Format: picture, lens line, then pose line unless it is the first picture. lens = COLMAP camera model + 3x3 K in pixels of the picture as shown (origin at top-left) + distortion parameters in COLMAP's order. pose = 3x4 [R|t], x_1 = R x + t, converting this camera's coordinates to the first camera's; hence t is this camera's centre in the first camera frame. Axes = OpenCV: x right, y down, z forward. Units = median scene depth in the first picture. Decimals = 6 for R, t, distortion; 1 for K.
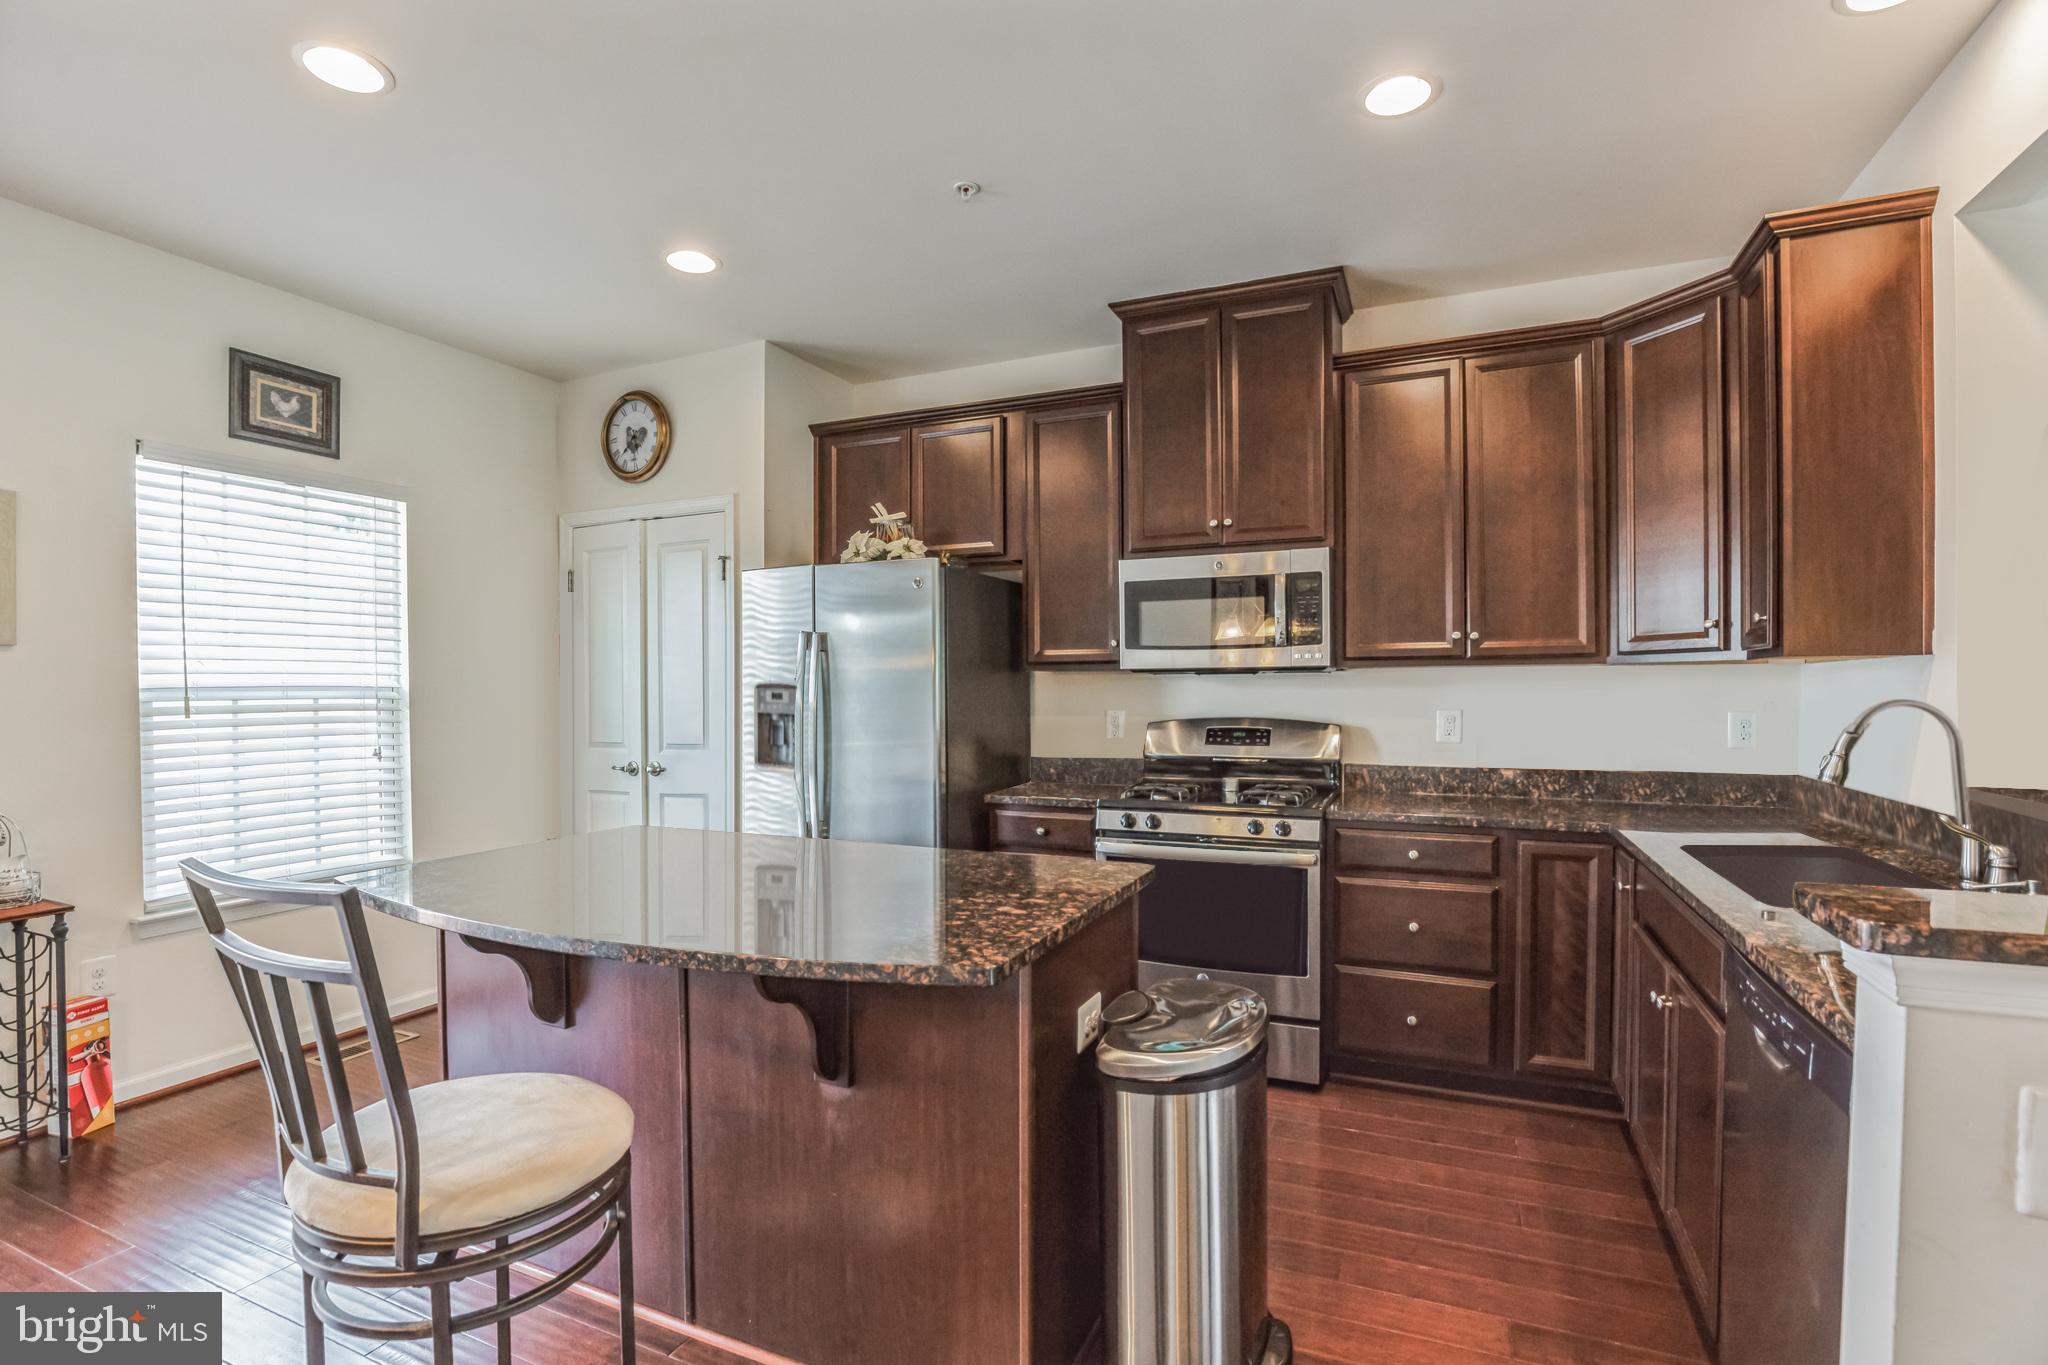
lens RADIAL K [[952.5, 0, 1022.3], [0, 952.5, 689.9], [0, 0, 1]] dist [0.000848, 0.000106]
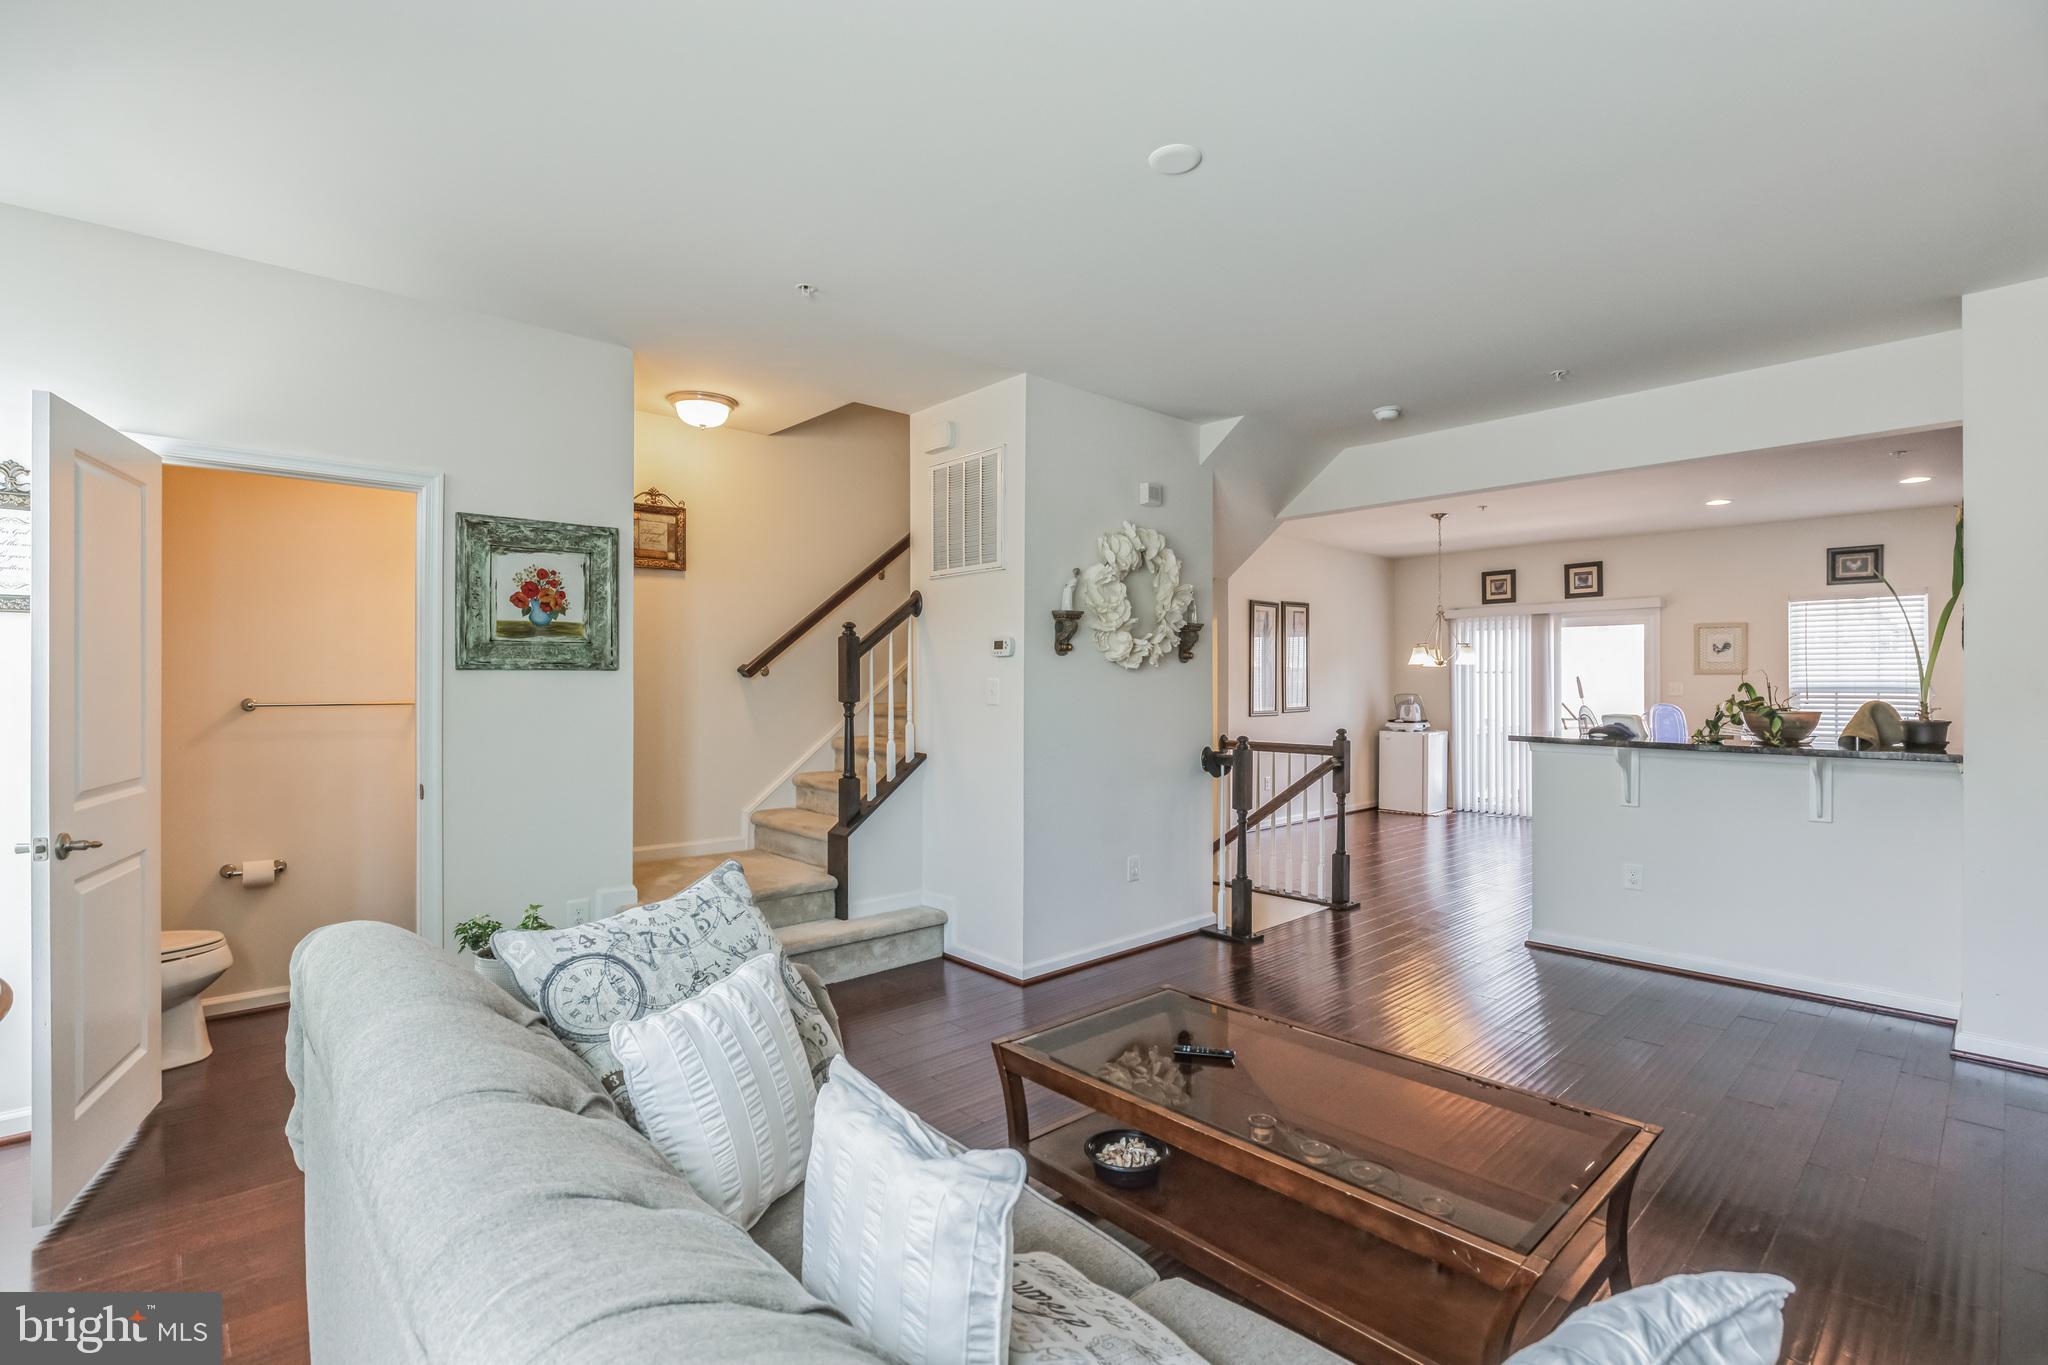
lens RADIAL K [[952.5, 0, 1021.5], [0, 952.5, 682.7], [0, 0, 1]] dist [0.000848, 0.000106]
pose [[-0.397190, 0.001728, -0.917735, 2.129545], [-0.002015, 0.999994, 0.002755, -0.018305], [0.917734, 0.002944, -0.397184, 0.072366]]
